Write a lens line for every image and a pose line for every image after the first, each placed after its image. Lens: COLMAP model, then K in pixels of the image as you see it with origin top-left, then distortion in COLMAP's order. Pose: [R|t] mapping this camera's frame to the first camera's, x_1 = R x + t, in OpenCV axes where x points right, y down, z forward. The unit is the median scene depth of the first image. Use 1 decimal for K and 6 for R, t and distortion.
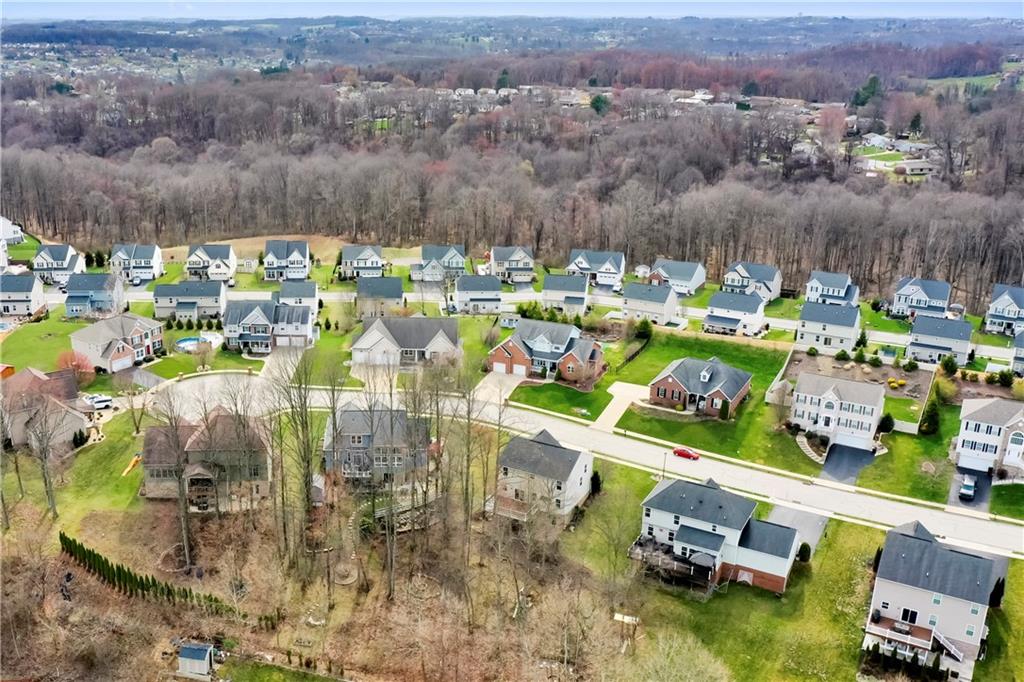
lens RADIAL K [[786.6, 0, 513.0], [0, 786.6, 265.7], [0, 0, 1]] dist [0.002078, -0.008756]
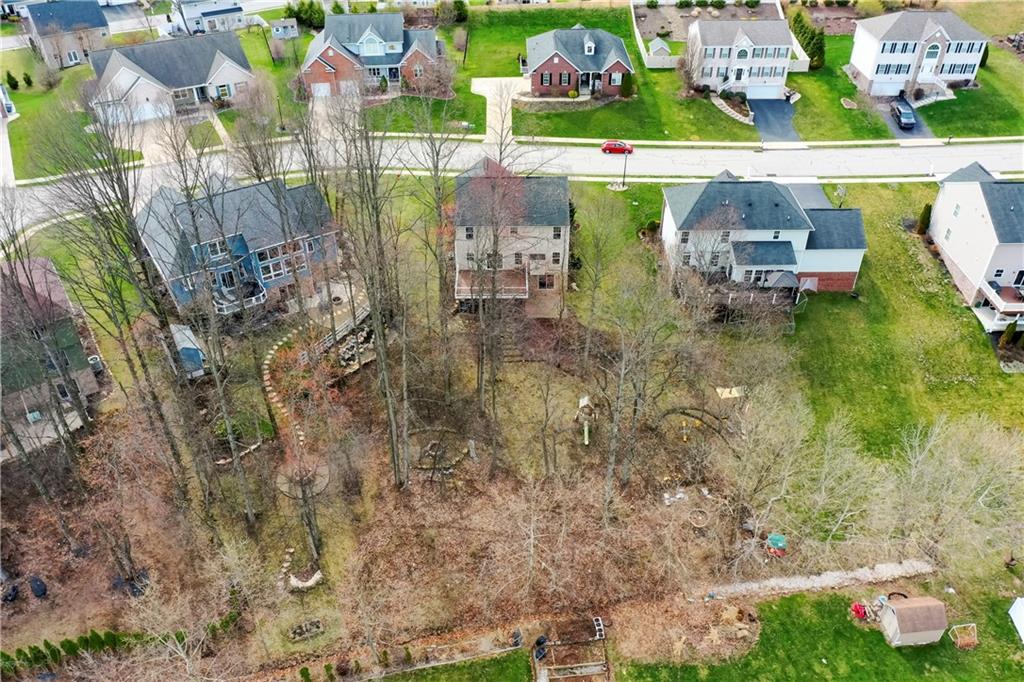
lens RADIAL K [[786.6, 0, 513.0], [0, 786.6, 265.7], [0, 0, 1]] dist [0.002078, -0.008756]
pose [[0.913651, -0.265750, 0.307602, -0.131428], [0.138978, 0.915321, 0.377986, 0.035074], [-0.382005, -0.302597, 0.873217, 0.303717]]
